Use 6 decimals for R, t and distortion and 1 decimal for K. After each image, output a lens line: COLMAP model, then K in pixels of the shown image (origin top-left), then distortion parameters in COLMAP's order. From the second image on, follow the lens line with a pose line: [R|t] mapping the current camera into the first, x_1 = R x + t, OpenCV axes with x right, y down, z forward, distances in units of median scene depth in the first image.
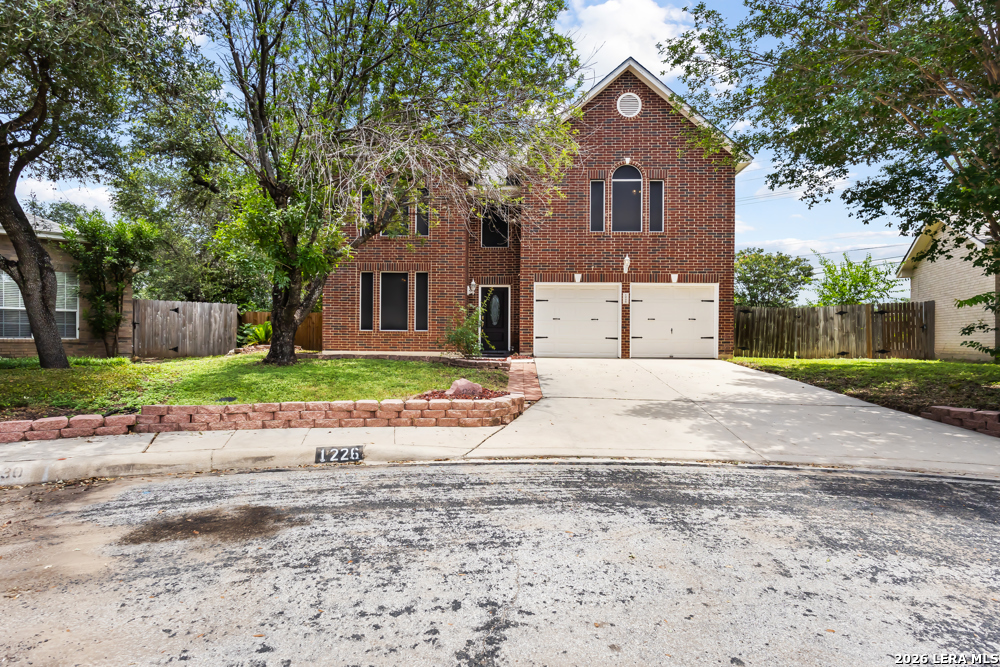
lens RADIAL K [[529.4, 0, 498.9], [0, 529.4, 336.8], [0, 0, 1]] dist [-0.004306, 0.000694]
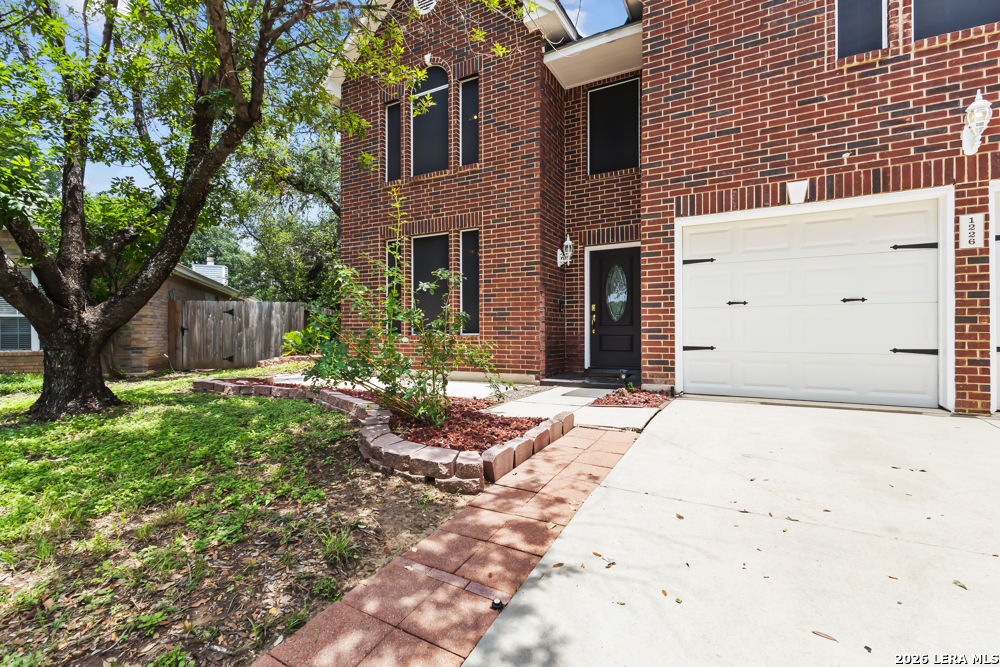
lens RADIAL K [[460.2, 0, 497.0], [0, 460.2, 333.8], [0, 0, 1]] dist [-0.001439, 0.003252]
pose [[0.890712, -0.011409, -0.454425, 0.106488], [0.014043, 0.999898, 0.002423, -0.013661], [0.454351, -0.008539, 0.890782, 0.609973]]
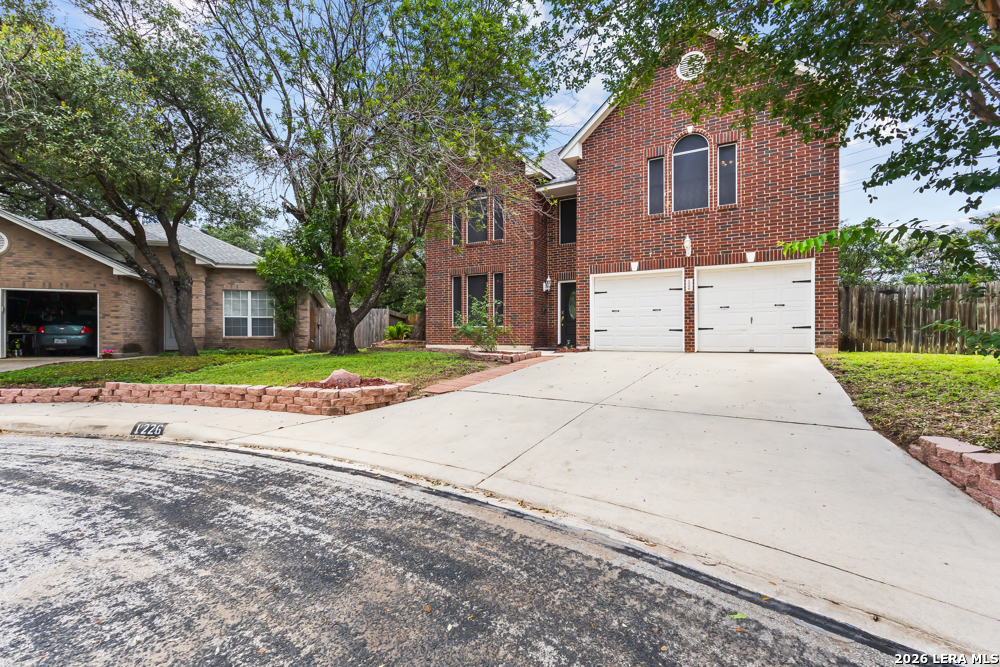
lens RADIAL K [[460.2, 0, 500.5], [0, 460.2, 335.4], [0, 0, 1]] dist [-0.001439, 0.003252]
pose [[0.880817, -0.011206, -0.473324, 0.325304], [0.012534, 0.999921, -0.000349, 0.008307], [0.473291, -0.005625, 0.880888, 0.171071]]
